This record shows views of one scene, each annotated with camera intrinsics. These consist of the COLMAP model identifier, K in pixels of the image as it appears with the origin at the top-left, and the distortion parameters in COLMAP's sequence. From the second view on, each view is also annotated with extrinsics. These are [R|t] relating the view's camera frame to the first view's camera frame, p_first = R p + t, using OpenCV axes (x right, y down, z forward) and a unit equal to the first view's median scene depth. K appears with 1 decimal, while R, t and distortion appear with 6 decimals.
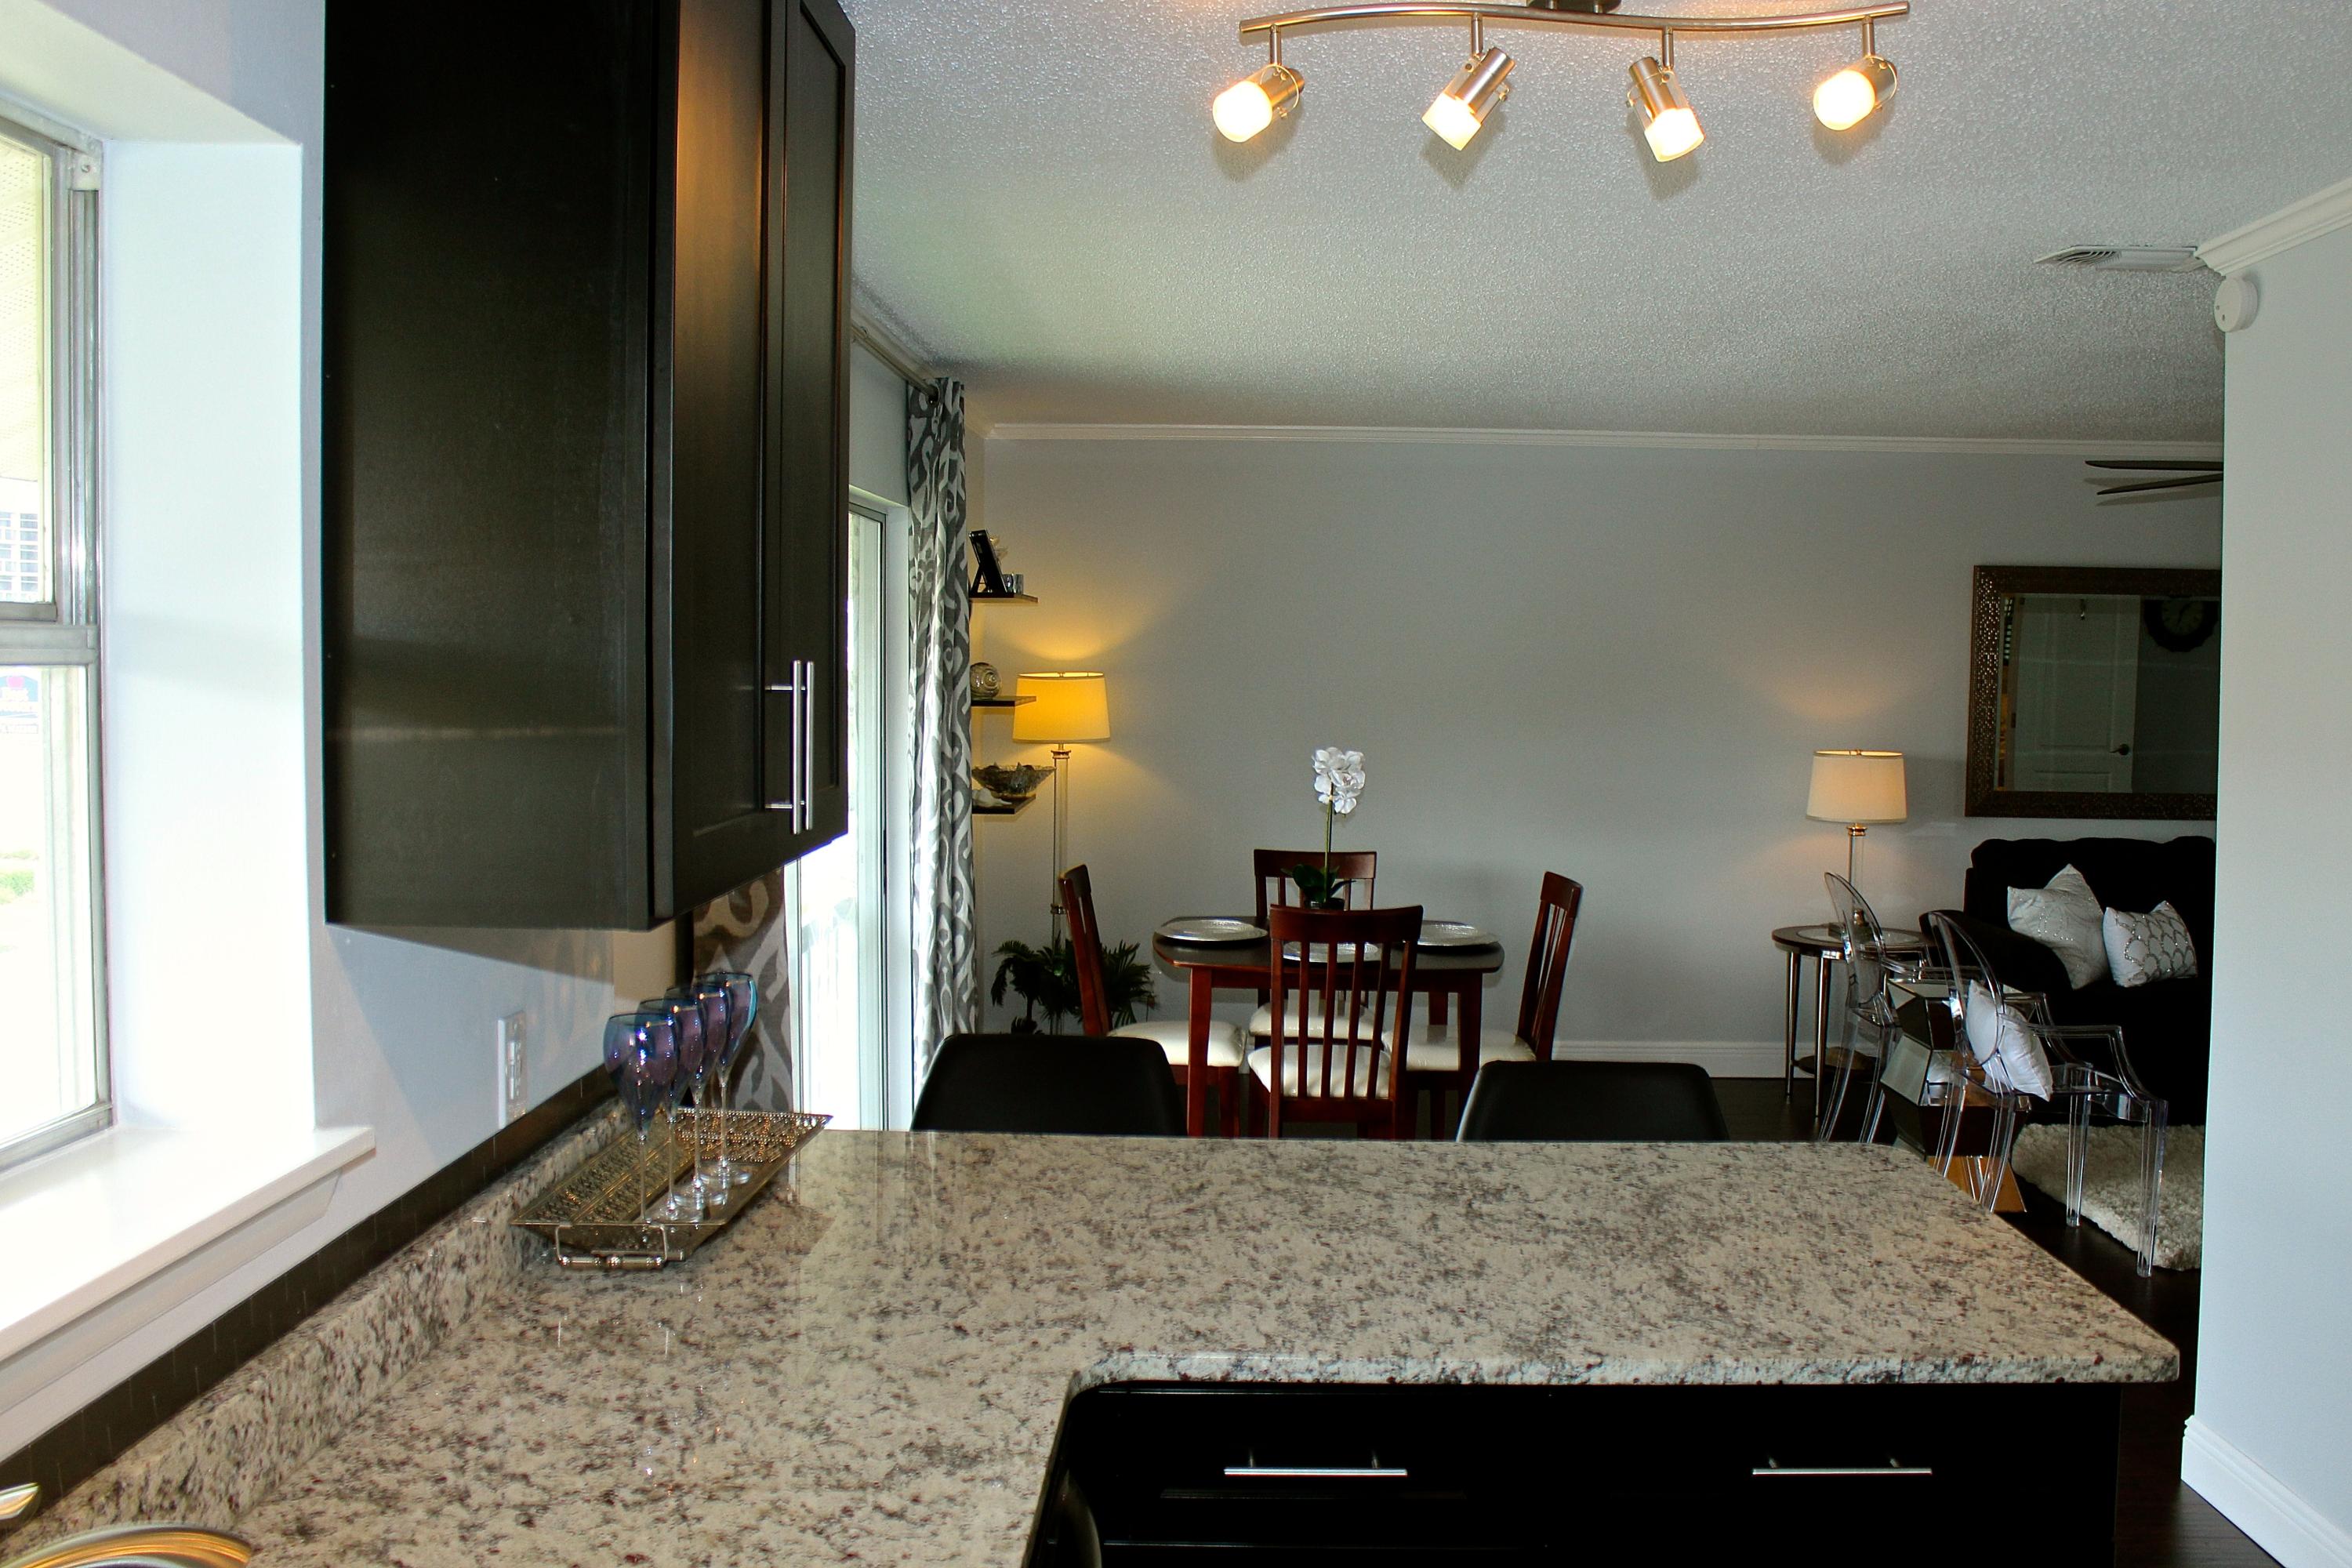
lens RADIAL K [[2004.7, 0, 1177.0], [0, 2004.7, 762.3], [0, 0, 1]] dist [-0.135728, 0.084812]
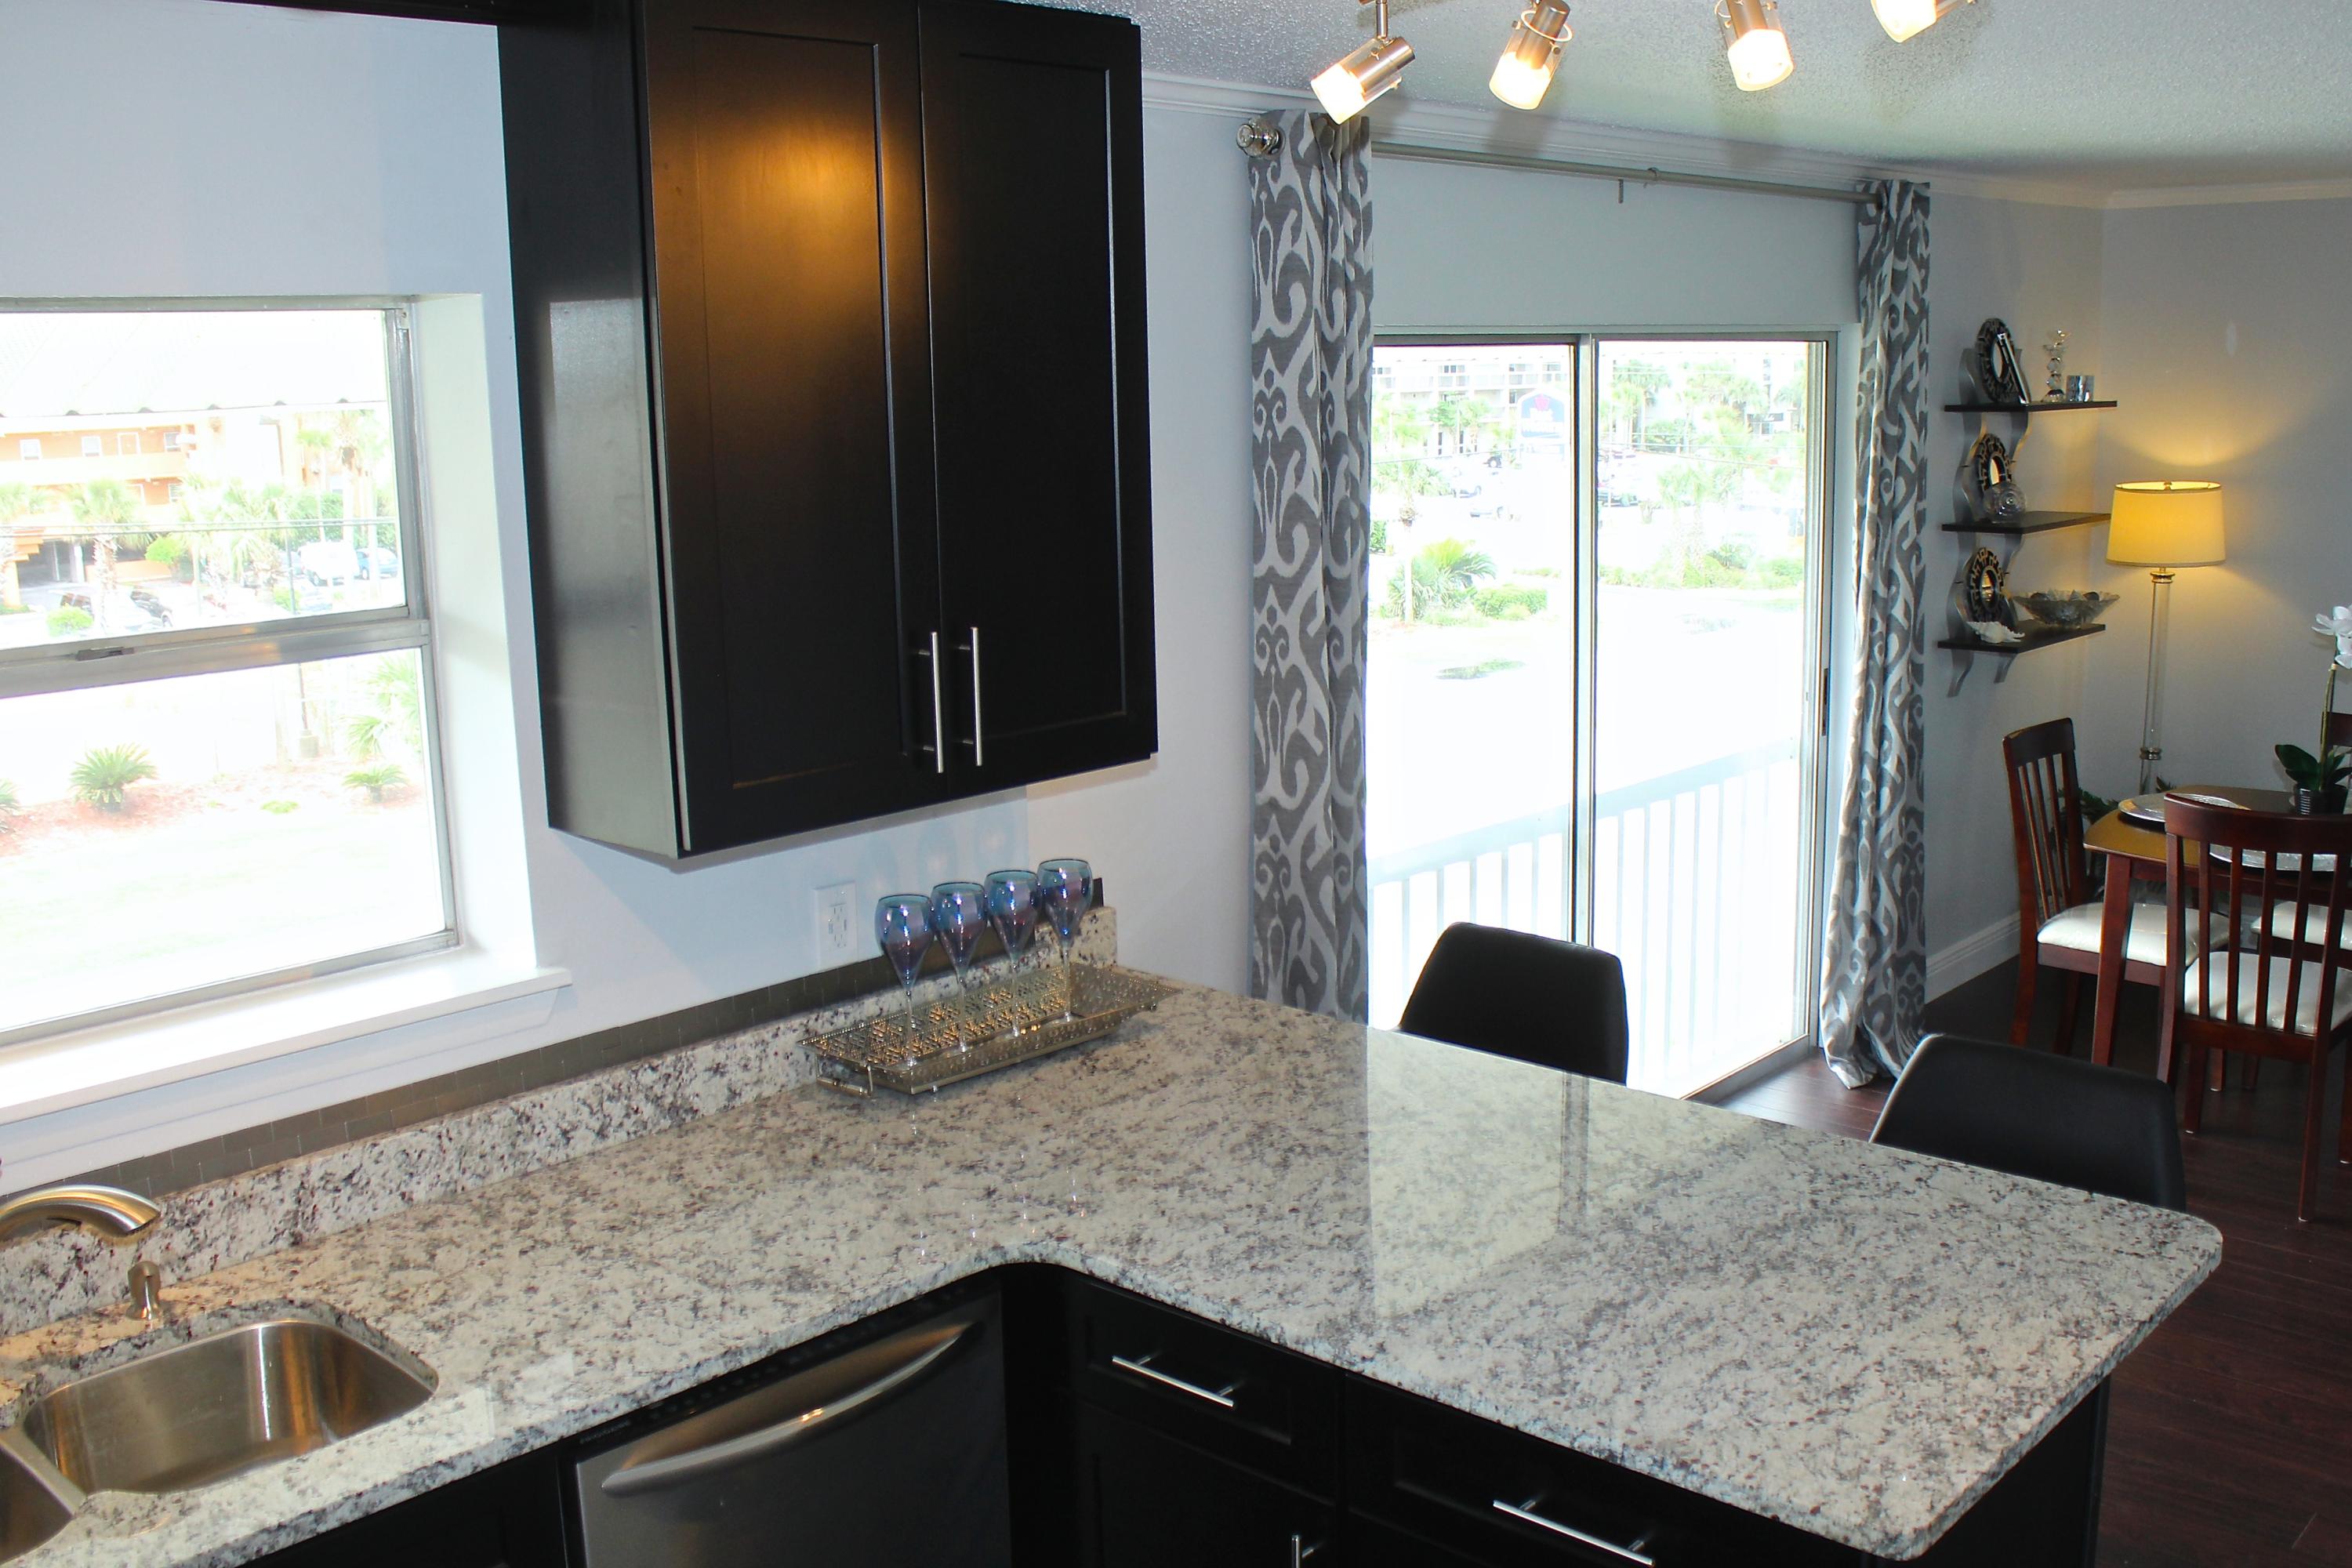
lens RADIAL K [[2159.5, 0, 1181.5], [0, 2159.5, 803.2], [0, 0, 1]] dist [-0.109971, 0.000000]
pose [[0.756705, 0.103778, -0.645467, 0.806071], [-0.007203, 0.988584, 0.150500, -0.152043], [0.653717, -0.109234, 0.748814, 0.104064]]
